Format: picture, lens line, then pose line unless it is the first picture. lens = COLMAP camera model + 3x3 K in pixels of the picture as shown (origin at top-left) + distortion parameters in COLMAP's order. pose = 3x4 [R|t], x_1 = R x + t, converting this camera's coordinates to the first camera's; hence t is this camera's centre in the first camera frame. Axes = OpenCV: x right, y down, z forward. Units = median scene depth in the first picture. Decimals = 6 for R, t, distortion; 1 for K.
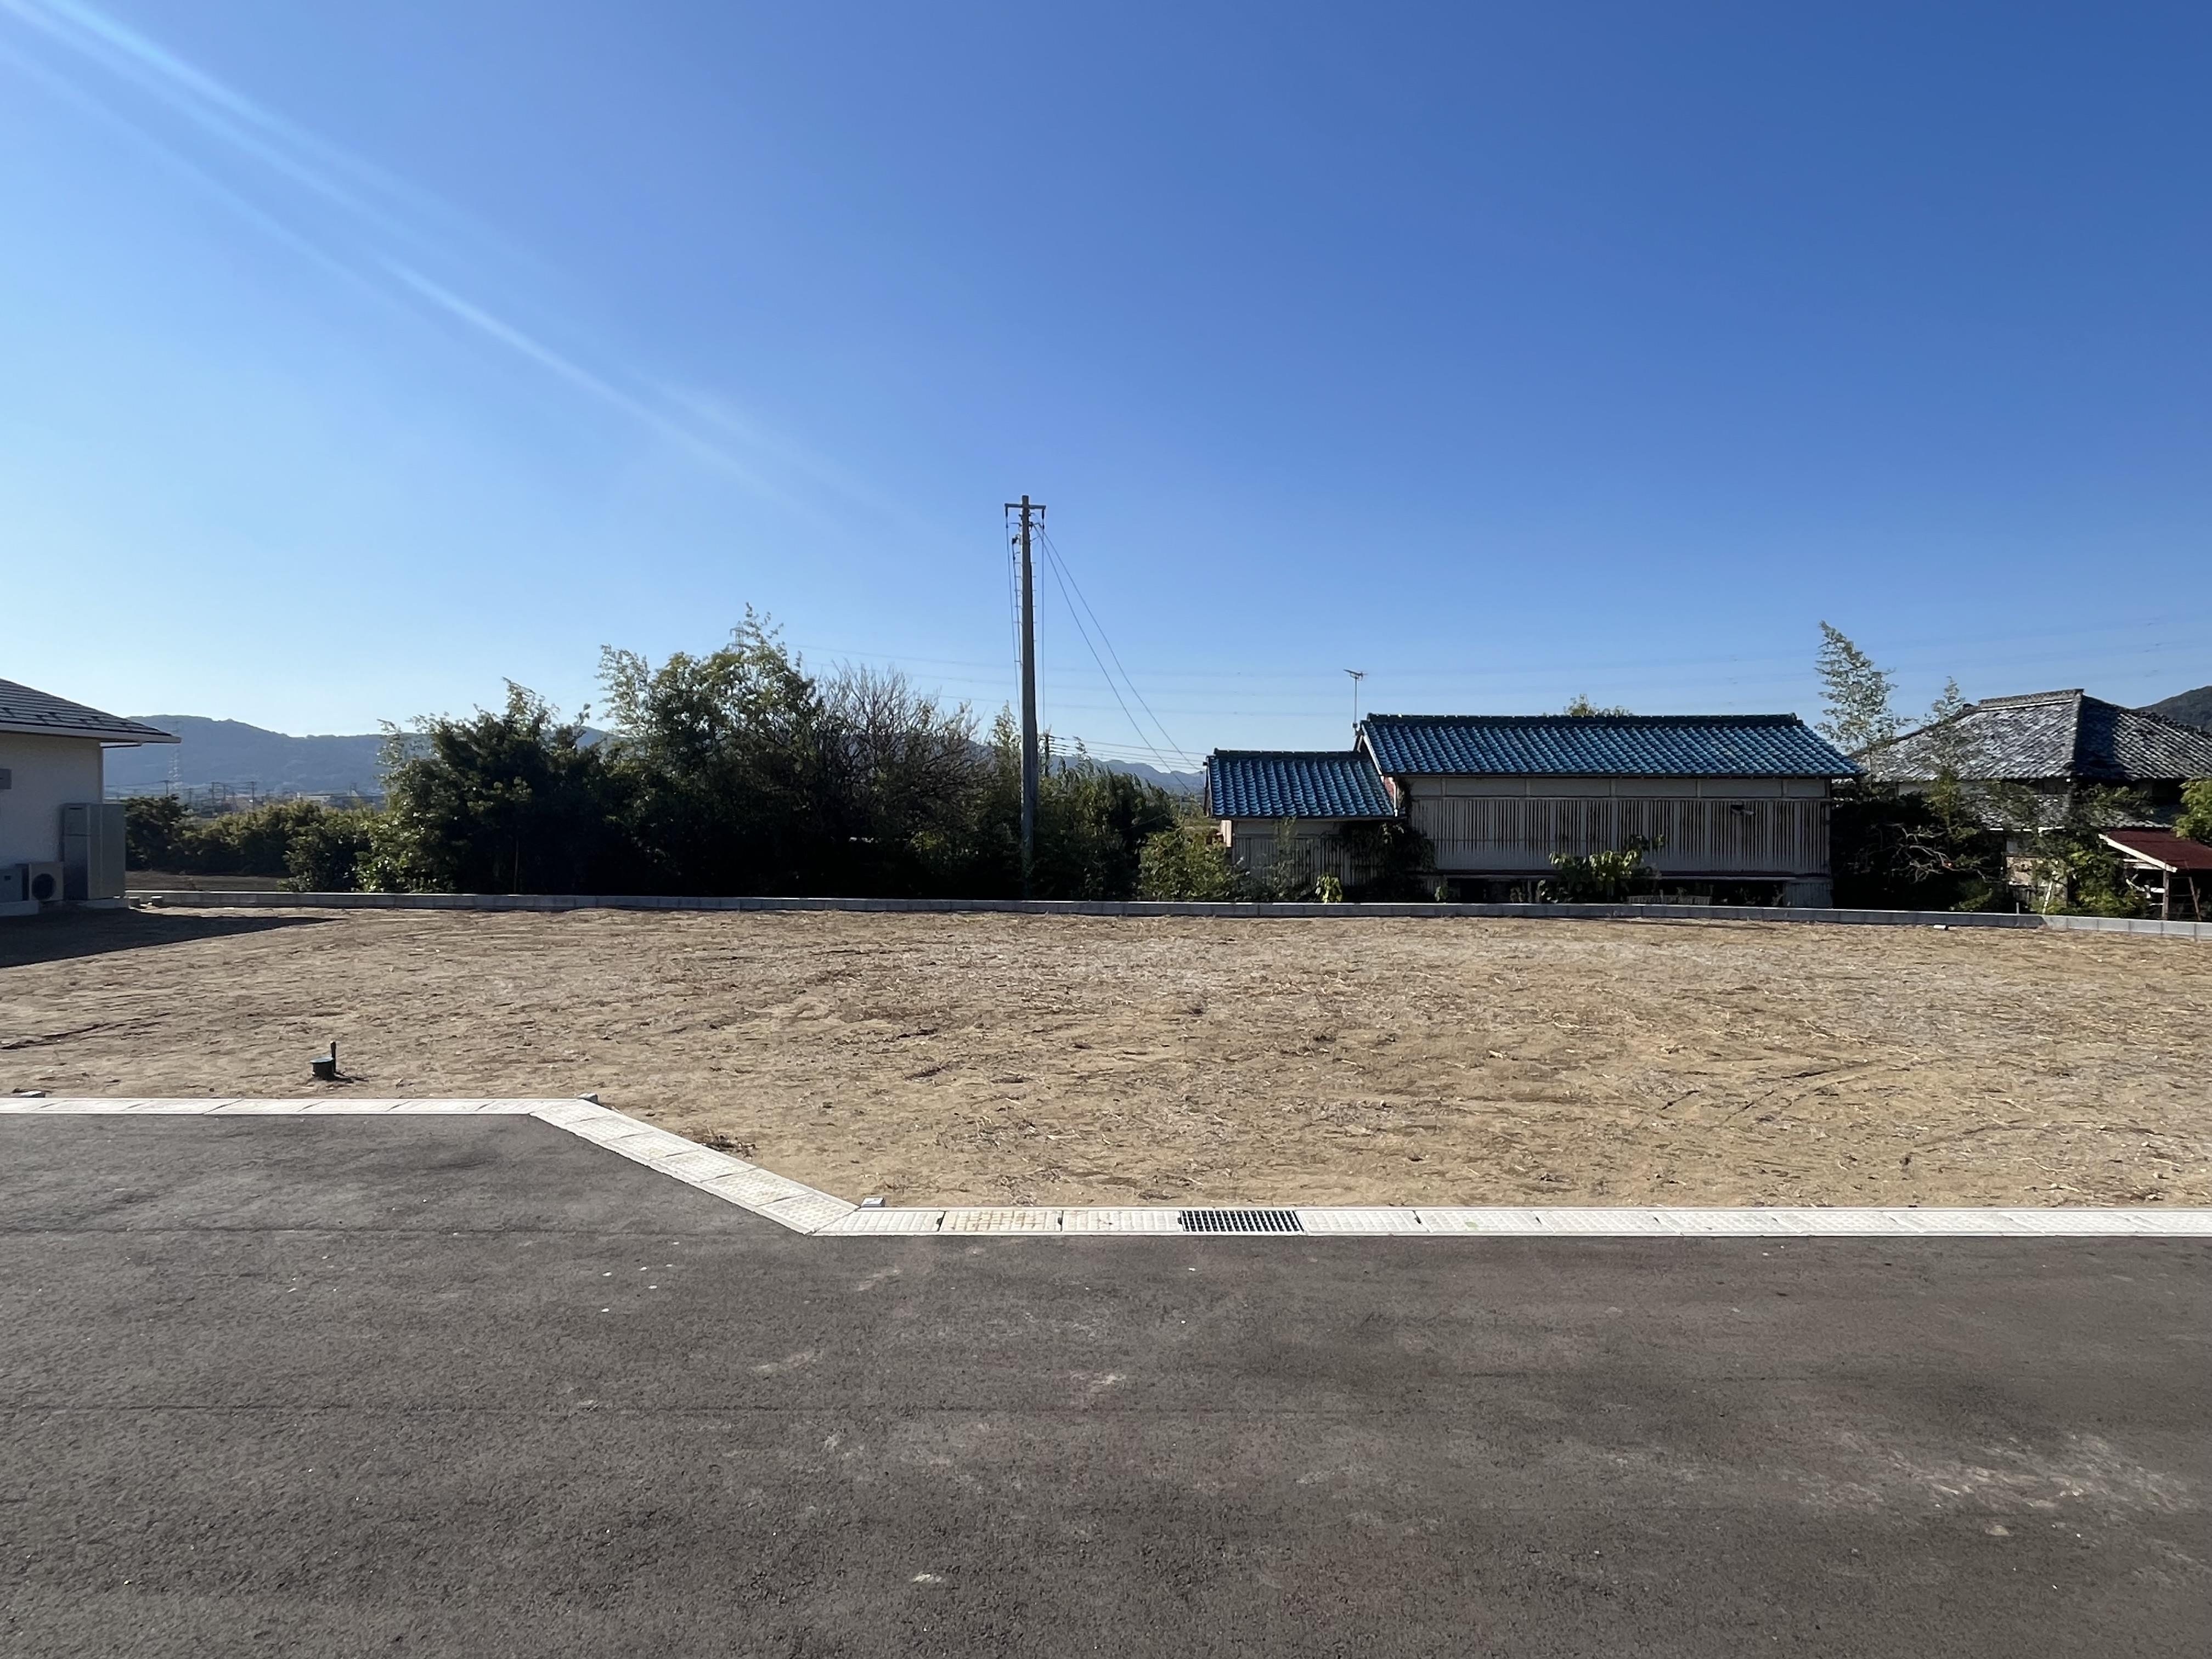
lens RADIAL K [[1261.6, 0, 1106.0], [0, 1261.6, 829.5], [0, 0, 1]] dist [0.021312, -0.000151]
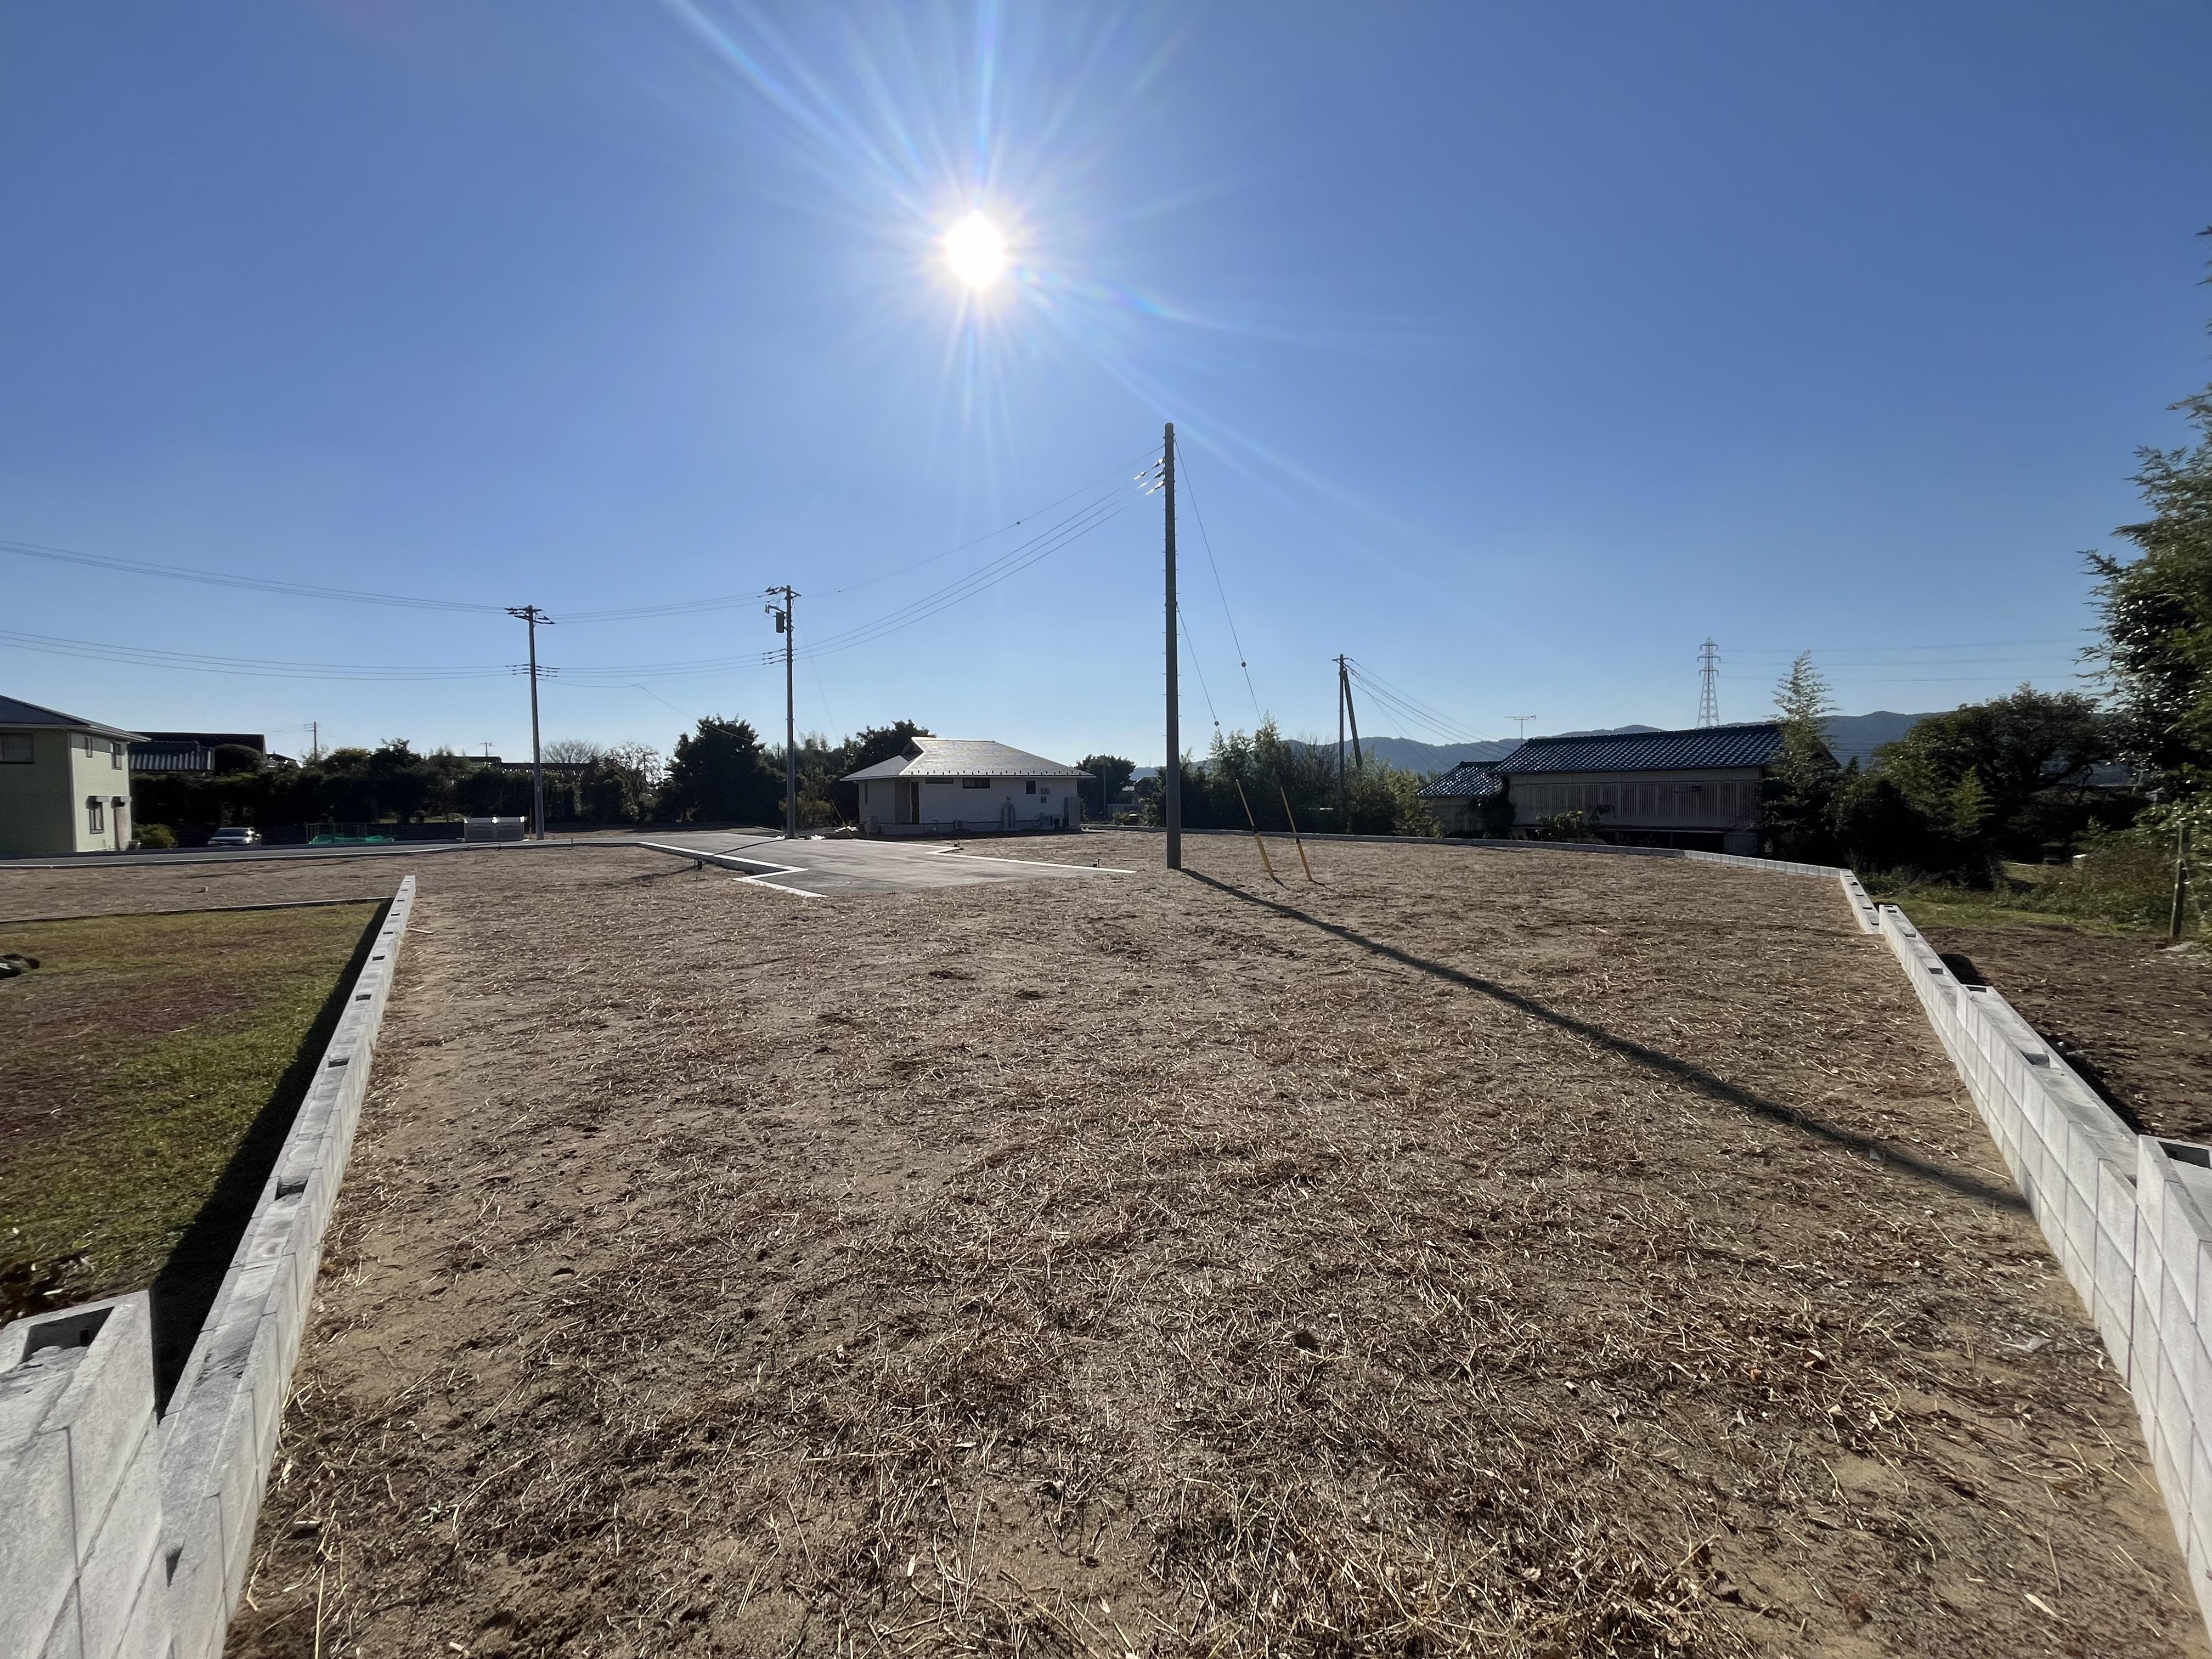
lens RADIAL K [[898.7, 0, 1106.0], [0, 898.7, 829.5], [0, 0, 1]] dist [-0.000903, -0.000083]
pose [[0.624190, 0.017688, -0.781073, 0.918806], [-0.021760, 0.999749, 0.005250, 0.046050], [0.780970, 0.013719, 0.624418, -0.291754]]
